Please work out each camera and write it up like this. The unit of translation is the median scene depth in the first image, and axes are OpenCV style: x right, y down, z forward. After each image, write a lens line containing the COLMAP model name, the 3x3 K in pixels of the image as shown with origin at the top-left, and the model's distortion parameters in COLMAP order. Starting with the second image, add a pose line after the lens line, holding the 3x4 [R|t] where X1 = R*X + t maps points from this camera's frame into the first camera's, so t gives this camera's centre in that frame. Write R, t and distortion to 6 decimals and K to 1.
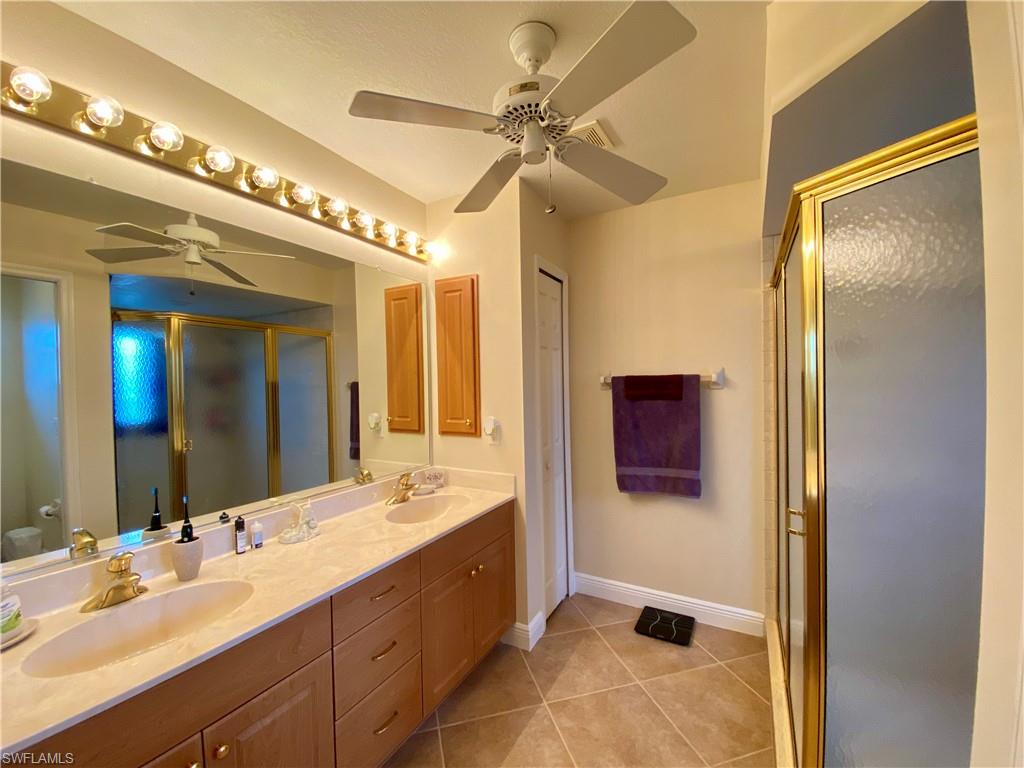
lens RADIAL K [[414.3, 0, 508.7], [0, 414.3, 390.6], [0, 0, 1]] dist [0.022937, -0.019958]
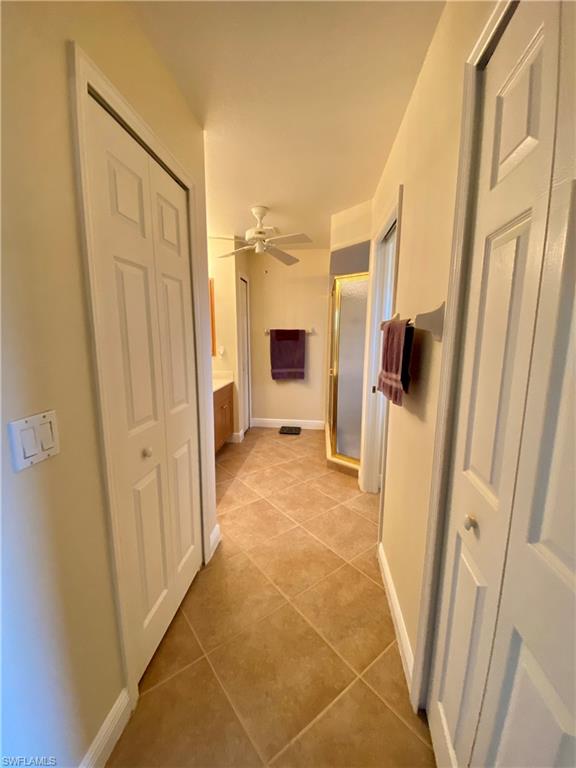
lens RADIAL K [[308.1, 0, 288.0], [0, 308.1, 384.0], [0, 0, 1]] dist [0.081427, -0.045796]
pose [[0.920031, -0.041244, 0.389669, -0.362616], [-0.016334, 0.989544, 0.143303, 0.018799], [-0.391505, -0.138208, 0.909737, -0.672091]]
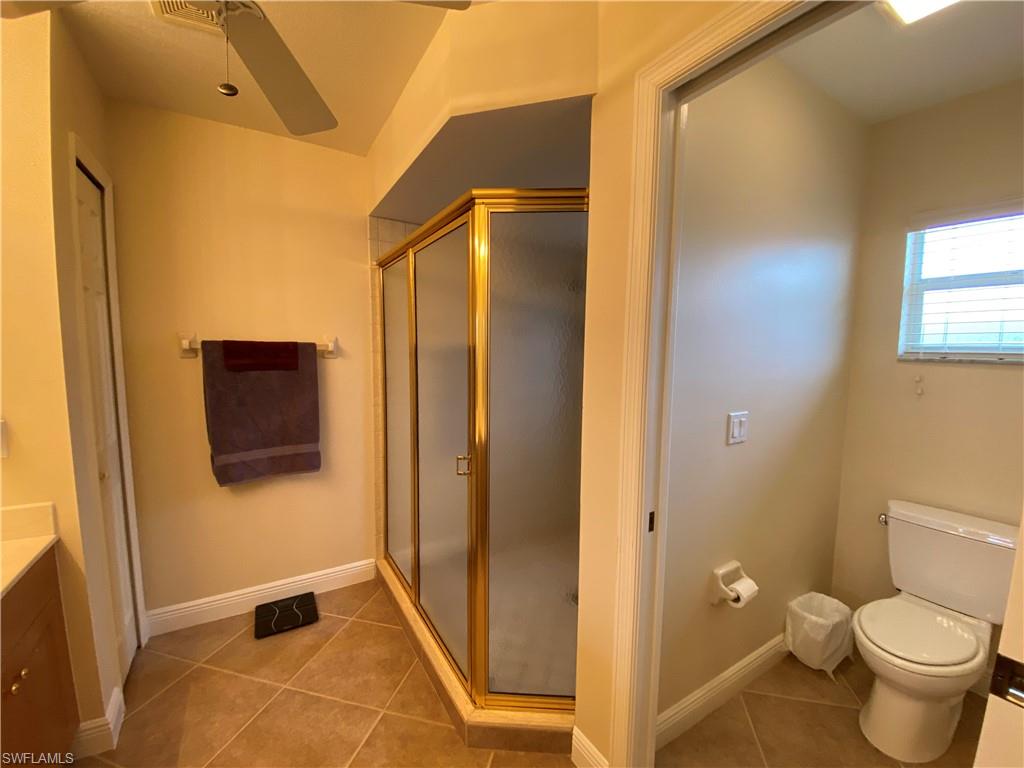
lens RADIAL K [[414.3, 0, 508.7], [0, 414.3, 390.6], [0, 0, 1]] dist [0.022937, -0.019958]
pose [[0.493362, -0.058563, 0.867850, -0.158987], [-0.005838, 0.997486, 0.070630, 0.000345], [-0.869805, -0.039913, 0.491779, 0.140793]]
